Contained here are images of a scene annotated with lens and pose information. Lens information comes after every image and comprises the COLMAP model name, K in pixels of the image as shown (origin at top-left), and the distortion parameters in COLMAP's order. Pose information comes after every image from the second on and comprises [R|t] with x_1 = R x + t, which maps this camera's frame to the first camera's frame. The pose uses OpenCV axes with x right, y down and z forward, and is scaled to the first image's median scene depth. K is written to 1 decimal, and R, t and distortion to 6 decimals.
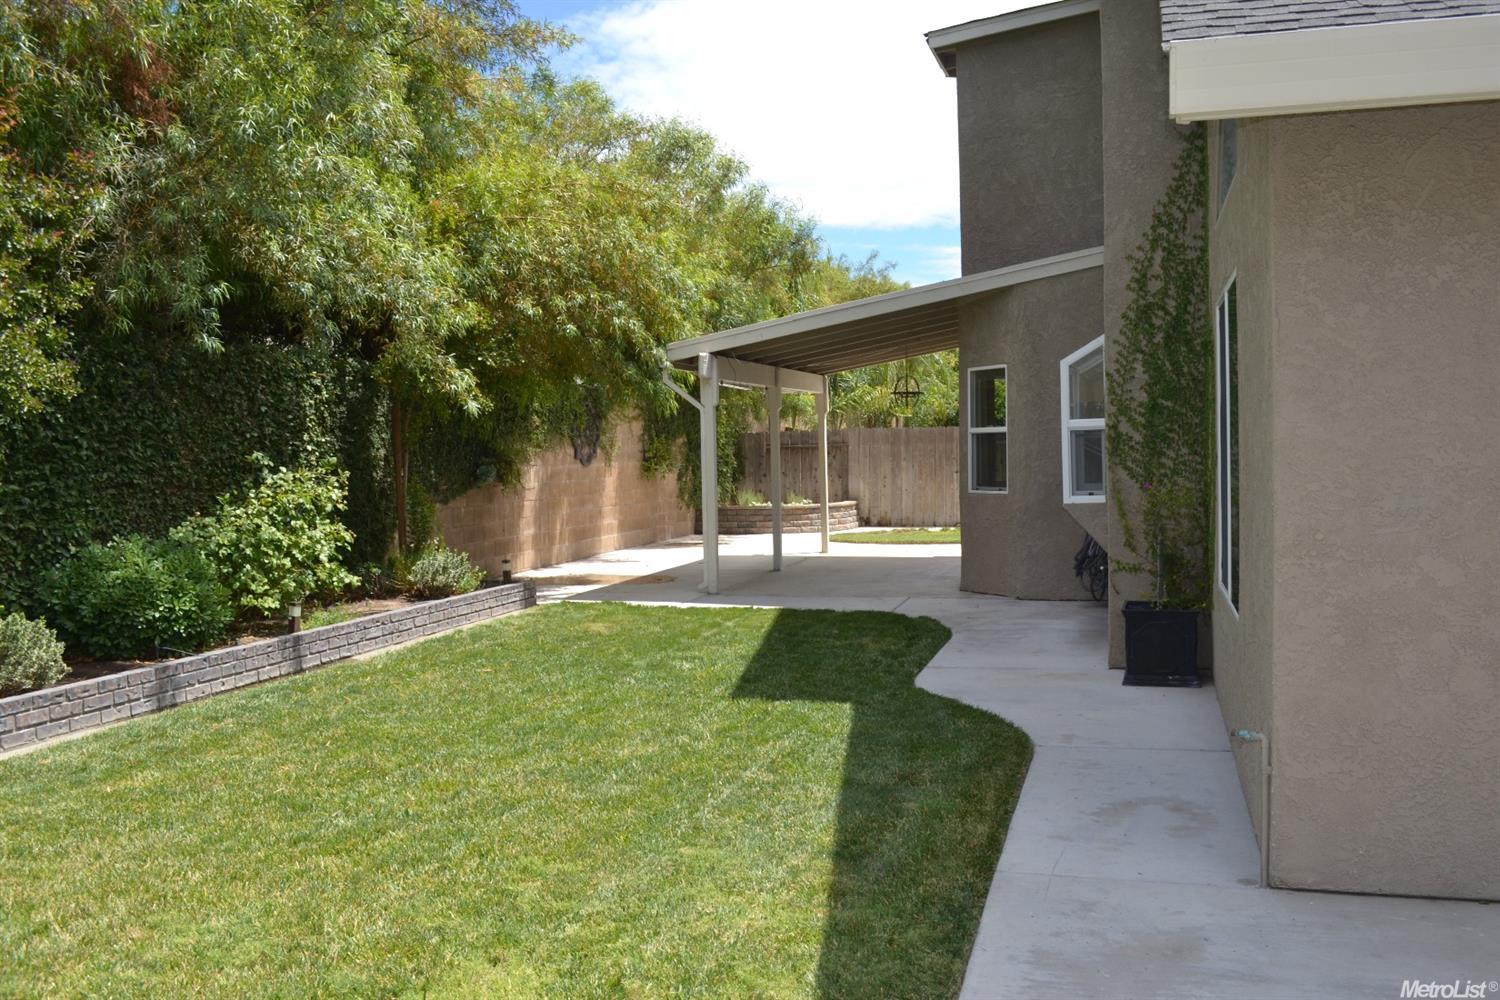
lens RADIAL K [[1231.8, 0, 750.0], [0, 1231.8, 500.0], [0, 0, 1]] dist [-0.086973, 0.016506]
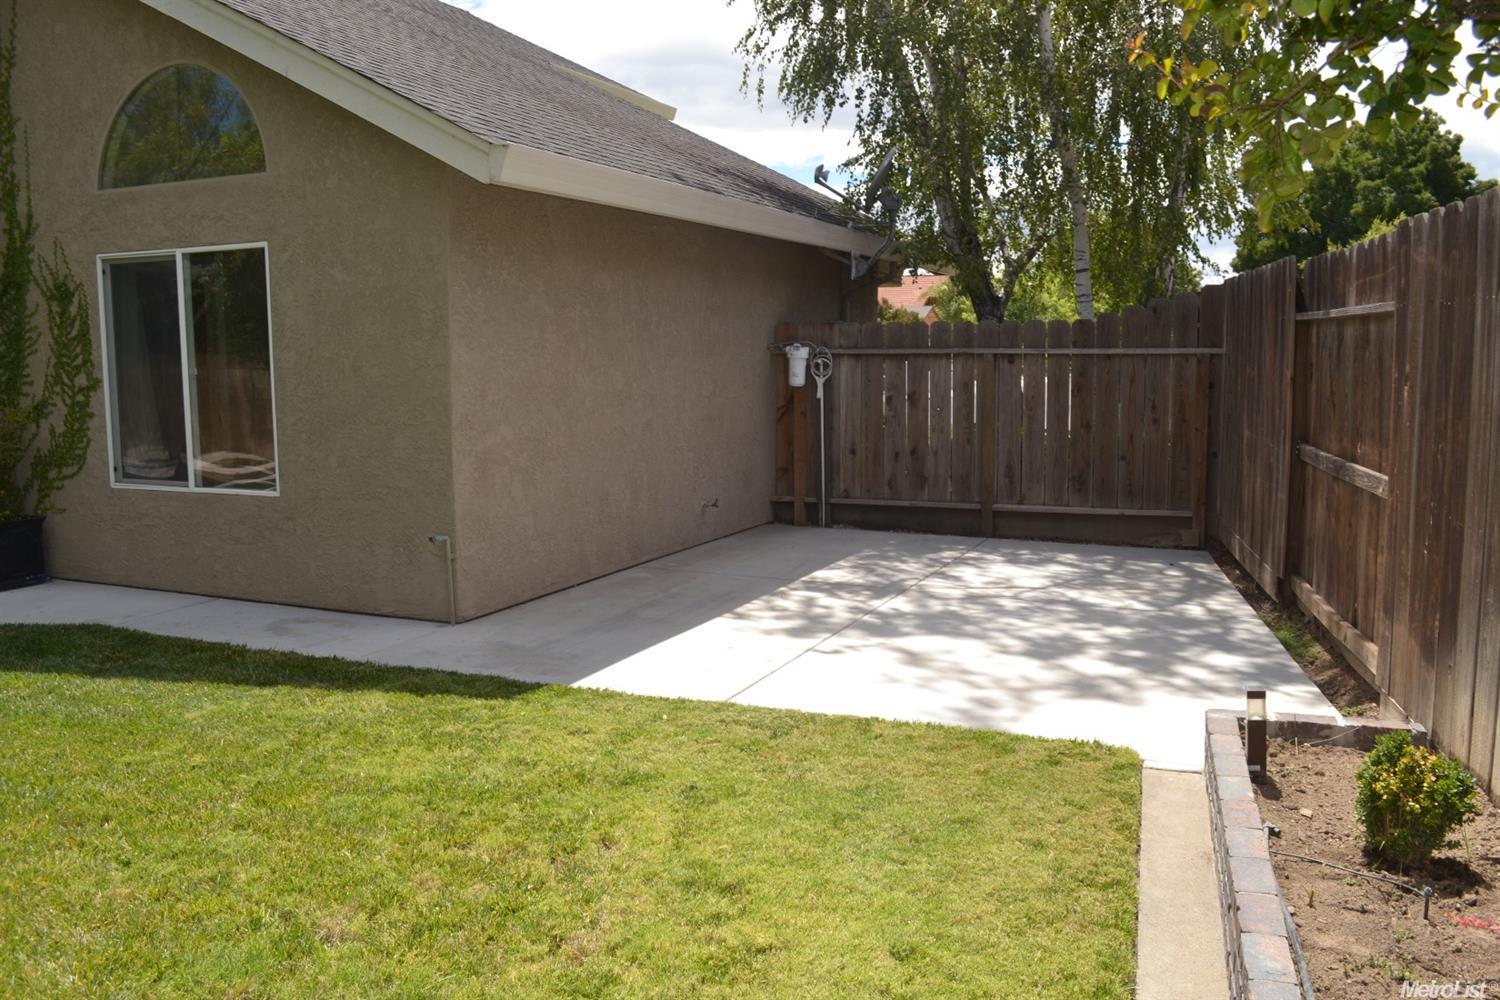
lens RADIAL K [[1231.8, 0, 750.0], [0, 1231.8, 500.0], [0, 0, 1]] dist [-0.086973, 0.016506]
pose [[0.113474, -0.101514, 0.988341, -1.285795], [0.046925, 0.994204, 0.096728, -0.004635], [-0.992432, 0.035402, 0.117580, 0.385915]]
